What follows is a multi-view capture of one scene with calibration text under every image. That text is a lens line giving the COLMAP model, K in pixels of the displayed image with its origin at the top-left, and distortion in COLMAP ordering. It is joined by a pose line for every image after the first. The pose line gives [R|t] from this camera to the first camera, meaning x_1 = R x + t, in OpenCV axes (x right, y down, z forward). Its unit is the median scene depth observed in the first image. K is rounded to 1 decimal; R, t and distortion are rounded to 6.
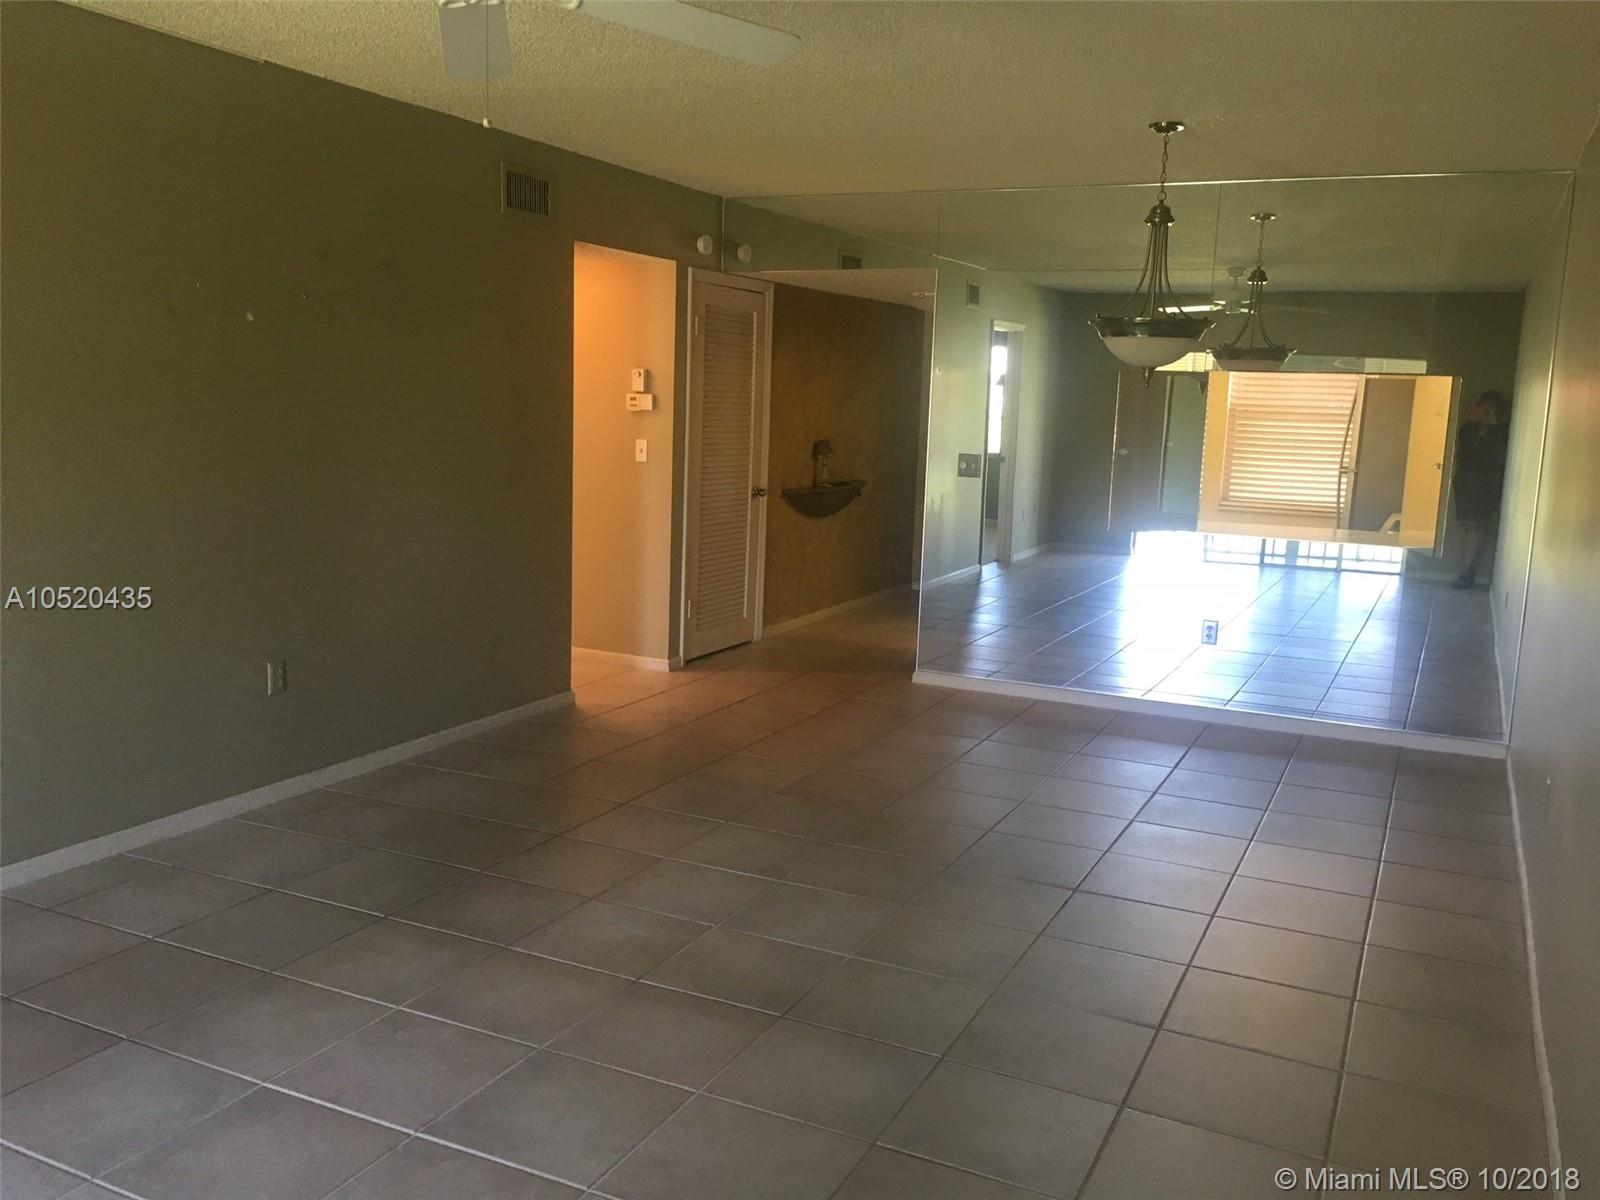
lens RADIAL K [[1359.9, 0, 800.0], [0, 1359.9, 600.0], [0, 0, 1]] dist [0.039028, -0.000408]
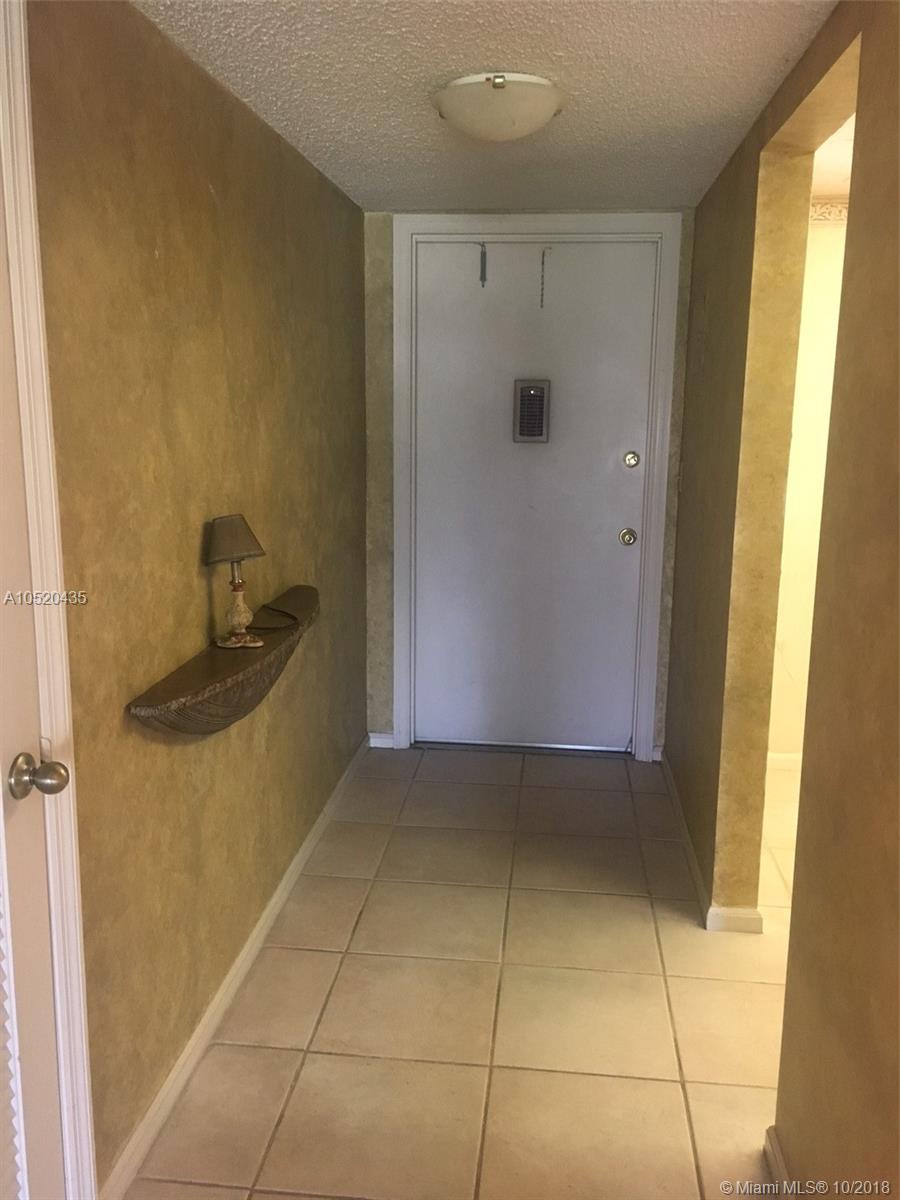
lens RADIAL K [[1019.9, 0, 450.0], [0, 1019.9, 600.0], [0, 0, 1]] dist [0.039028, -0.000408]
pose [[0.942189, -0.088265, 0.323249, -0.016837], [0.072823, 0.995564, 0.059583, -0.116295], [-0.327074, -0.032598, 0.944436, 0.796827]]
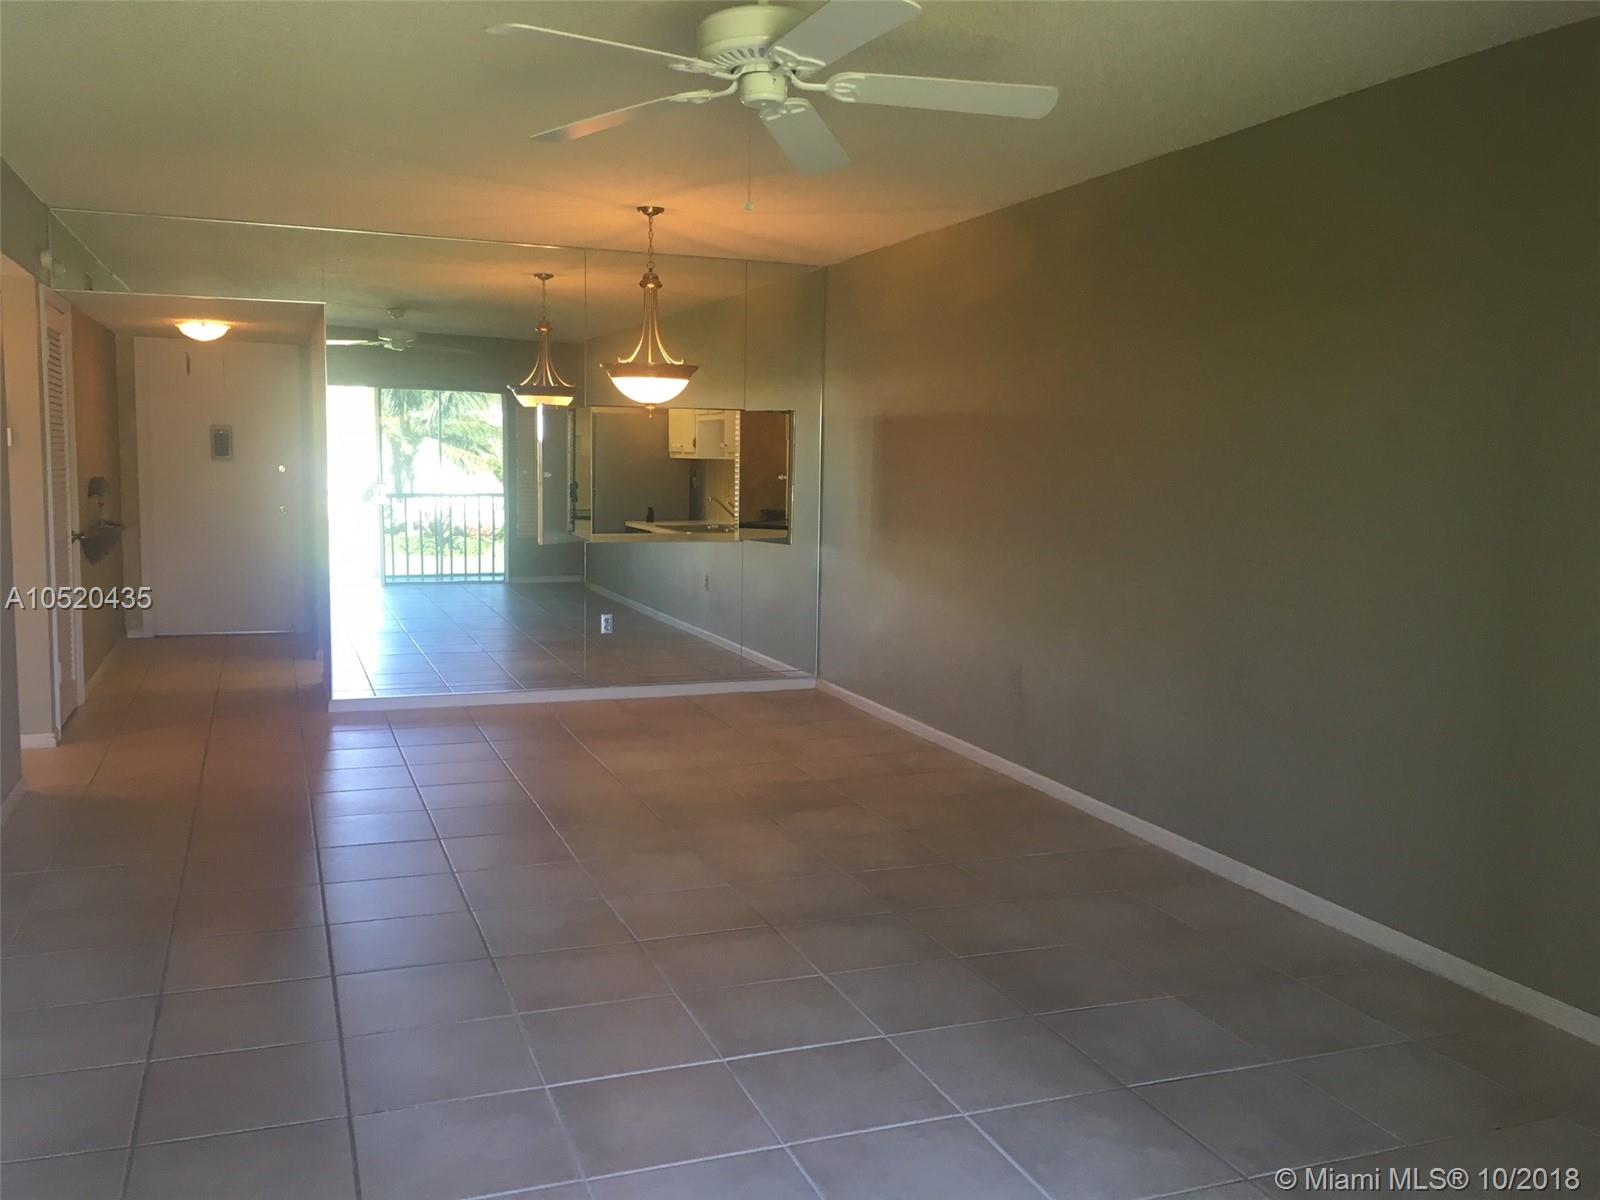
lens RADIAL K [[1359.9, 0, 800.0], [0, 1359.9, 600.0], [0, 0, 1]] dist [0.039028, -0.000408]
pose [[0.682230, -0.097279, 0.724637, -0.360368], [0.115202, 0.993031, 0.024849, -0.006314], [-0.722005, 0.066527, 0.688682, 0.046155]]
